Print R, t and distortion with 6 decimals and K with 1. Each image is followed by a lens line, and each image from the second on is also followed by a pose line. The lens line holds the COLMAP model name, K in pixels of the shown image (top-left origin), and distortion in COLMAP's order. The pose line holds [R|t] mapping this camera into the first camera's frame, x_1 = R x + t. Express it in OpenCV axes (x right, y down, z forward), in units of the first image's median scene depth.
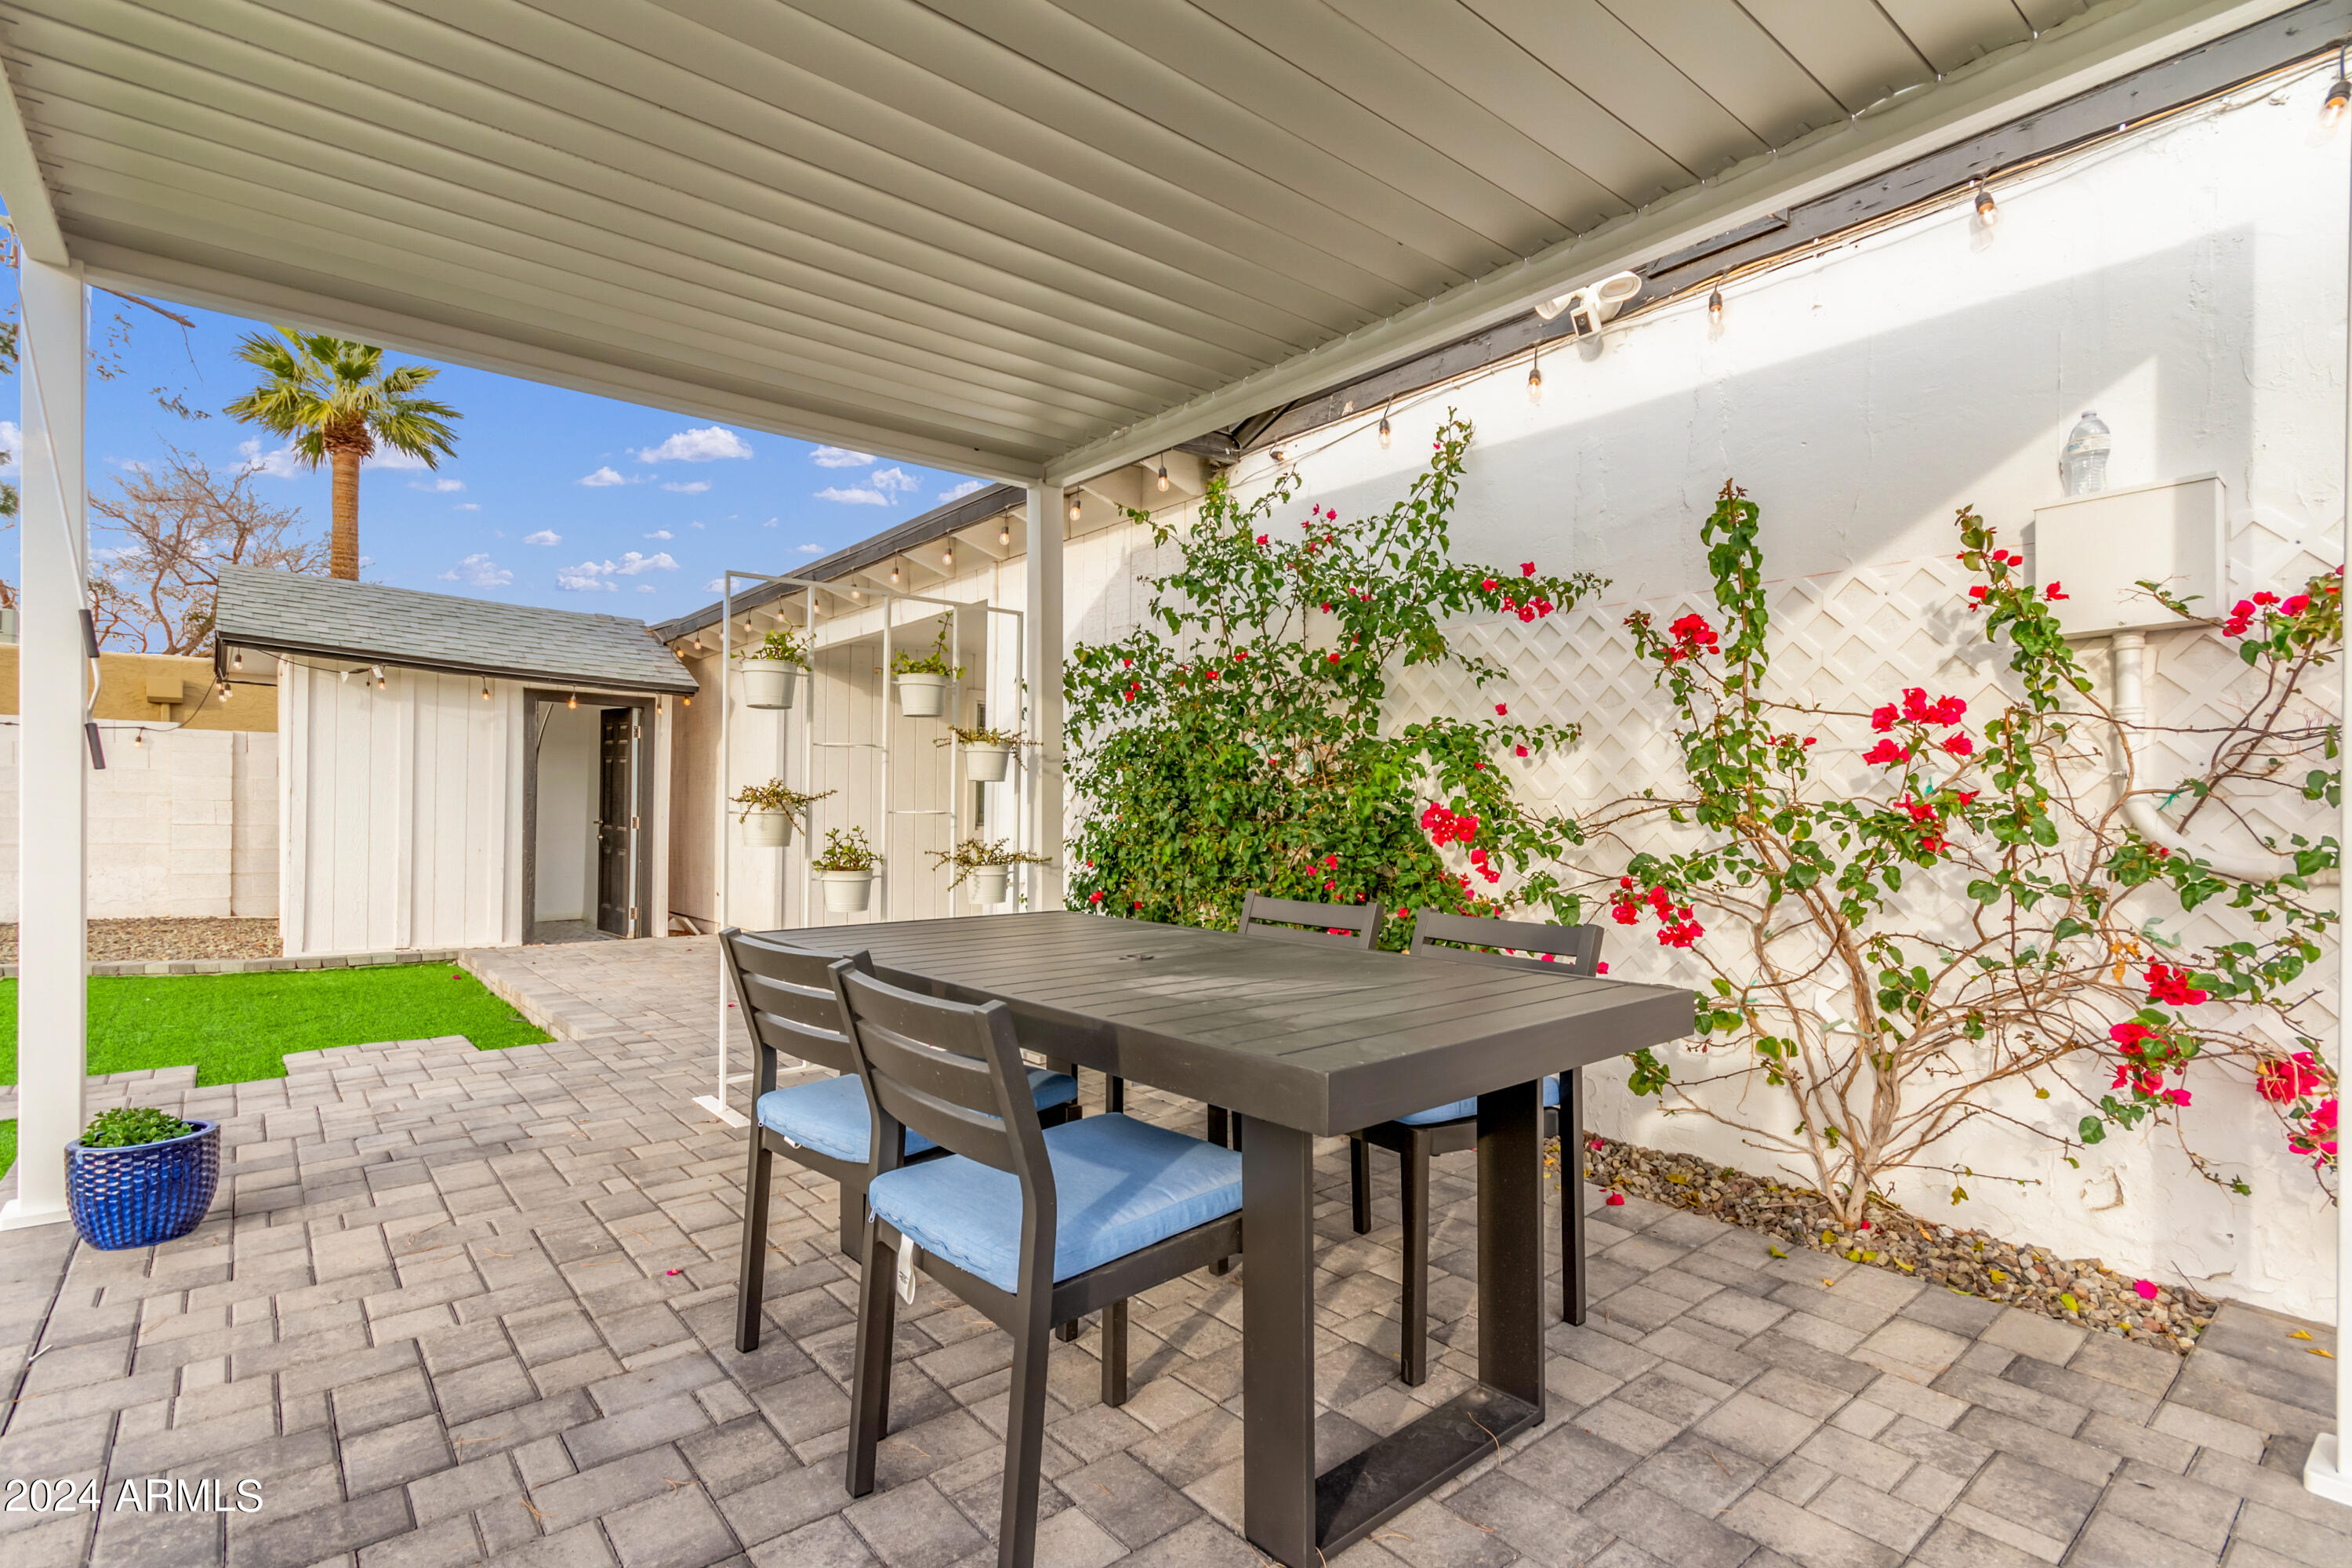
lens RADIAL K [[1094.5, 0, 1181.1], [0, 1094.5, 805.2], [0, 0, 1]] dist [0.005217, -0.000607]
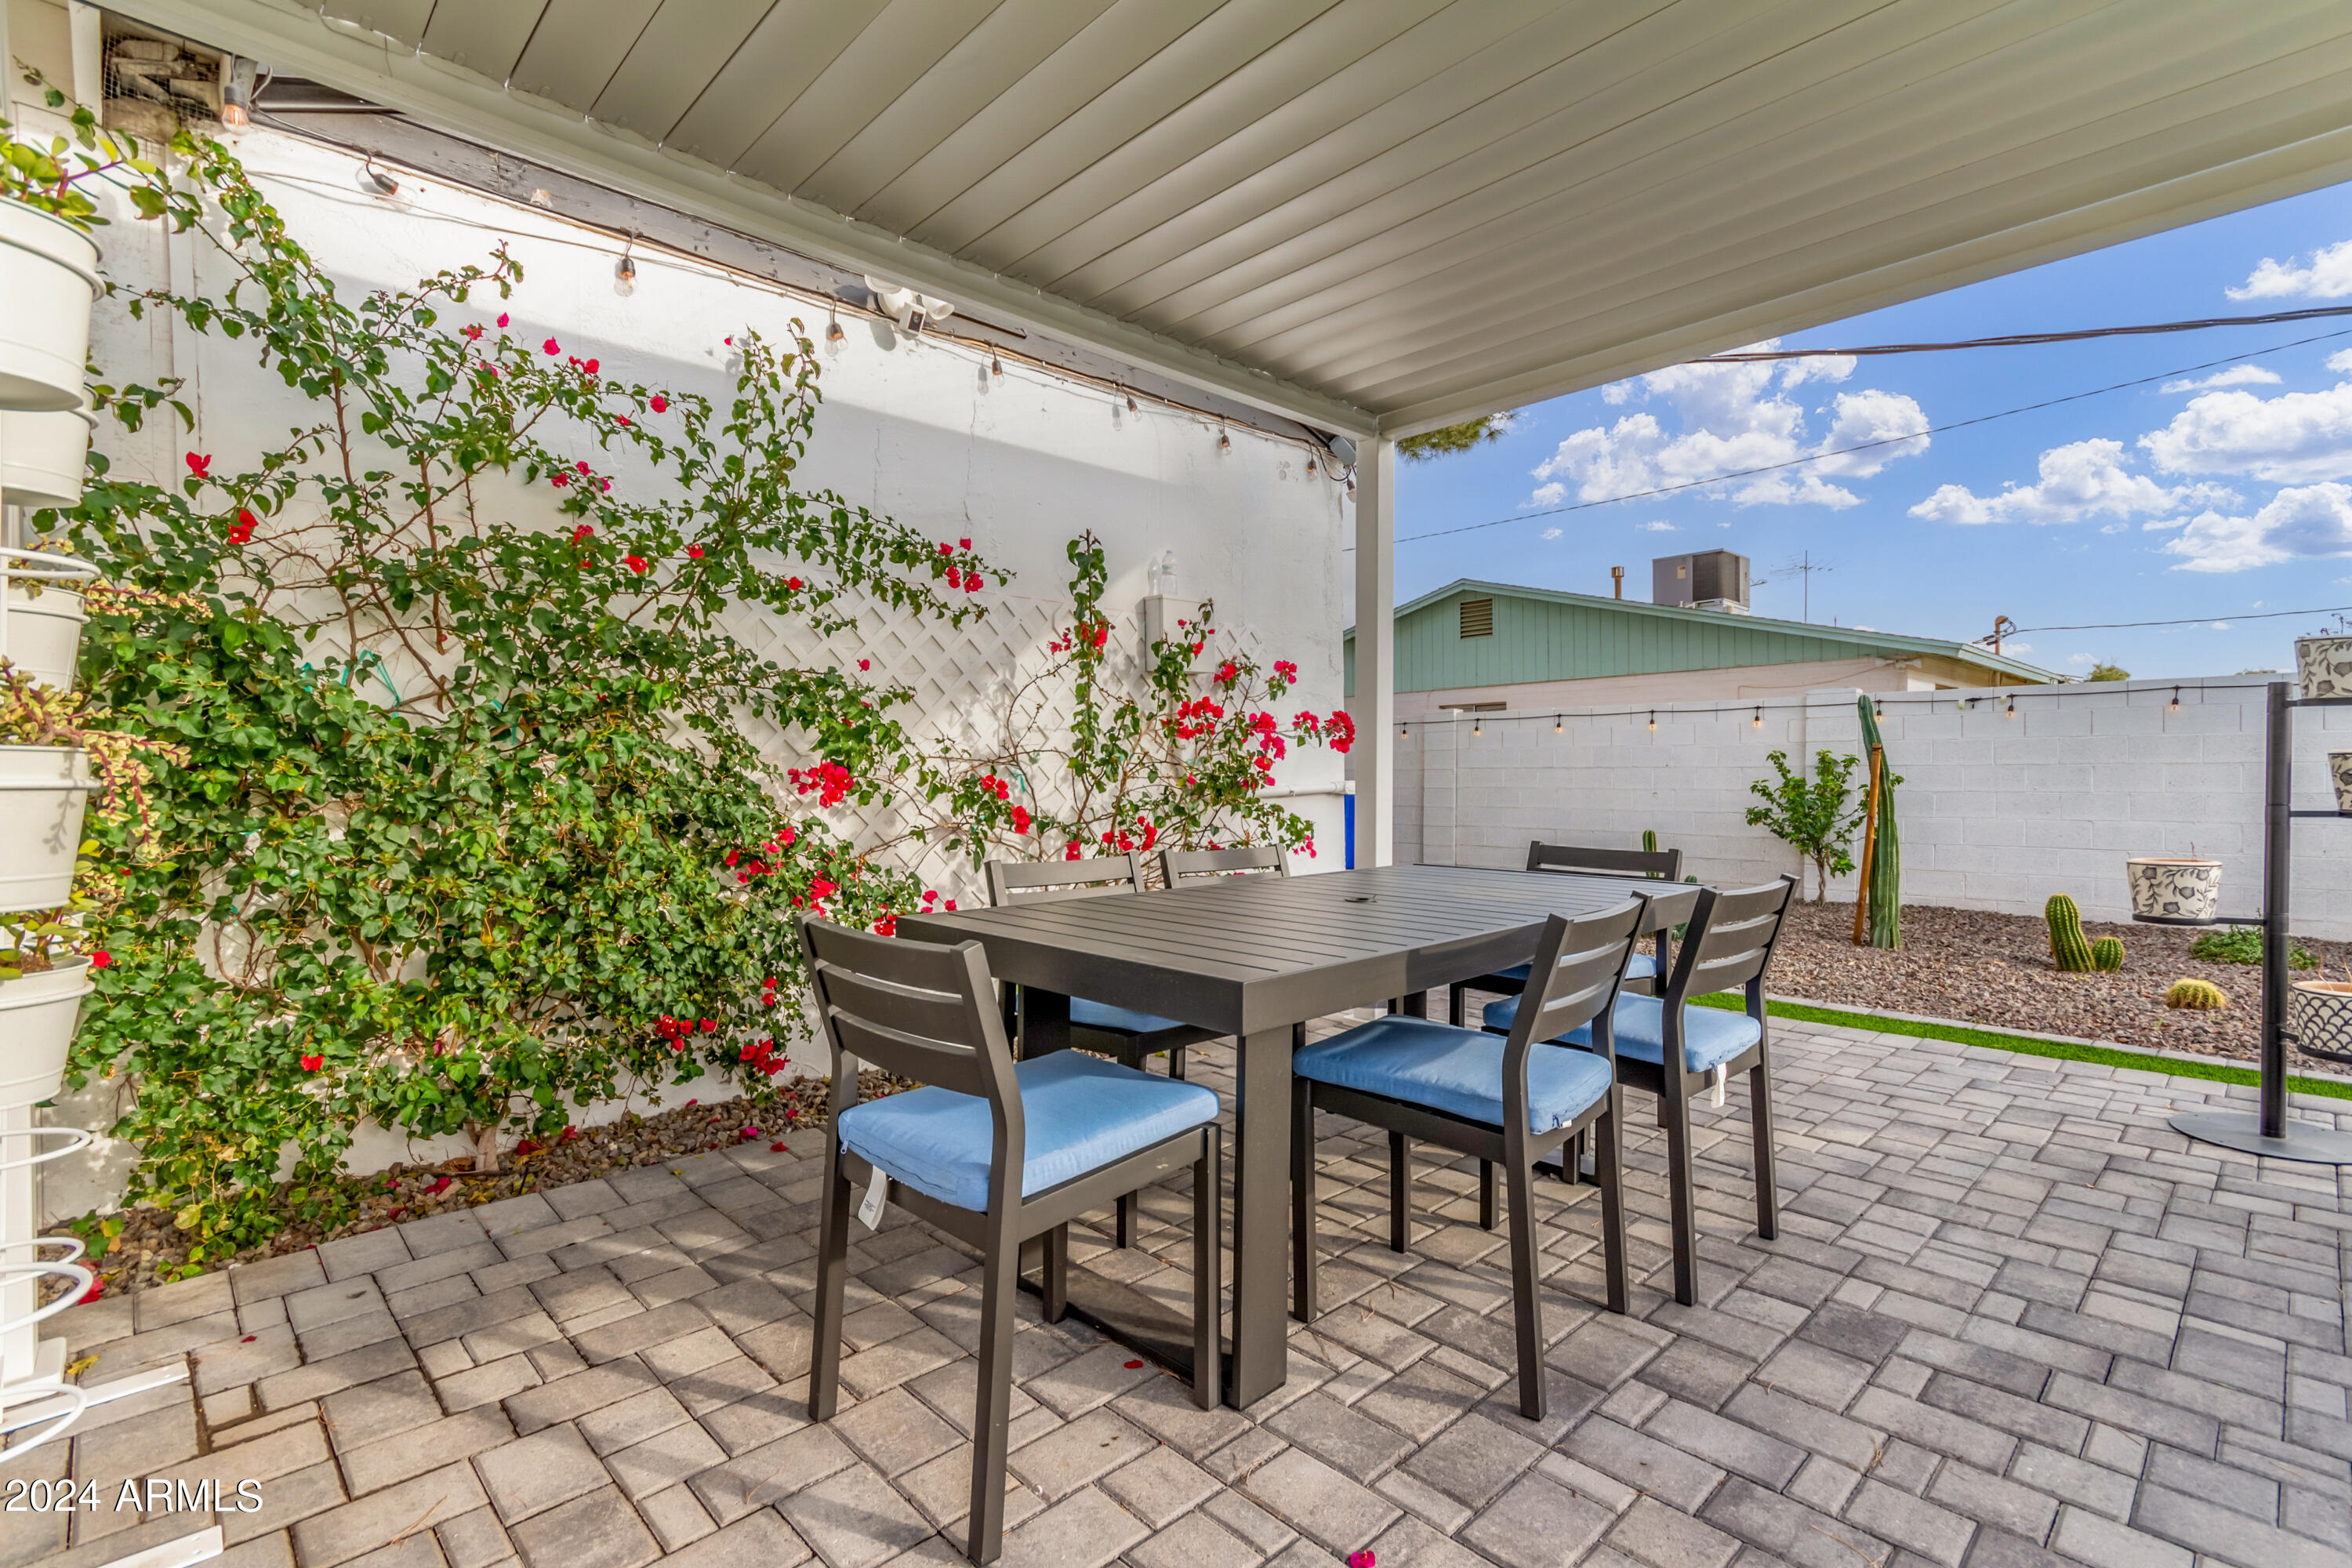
lens RADIAL K [[1094.5, 0, 1173.2], [0, 1094.5, 772.0], [0, 0, 1]] dist [0.005217, -0.000607]
pose [[-0.072982, -0.001810, 0.997332, -0.735684], [-0.002279, 0.999996, 0.001648, 0.005684], [-0.997331, -0.002152, -0.072985, 0.816941]]
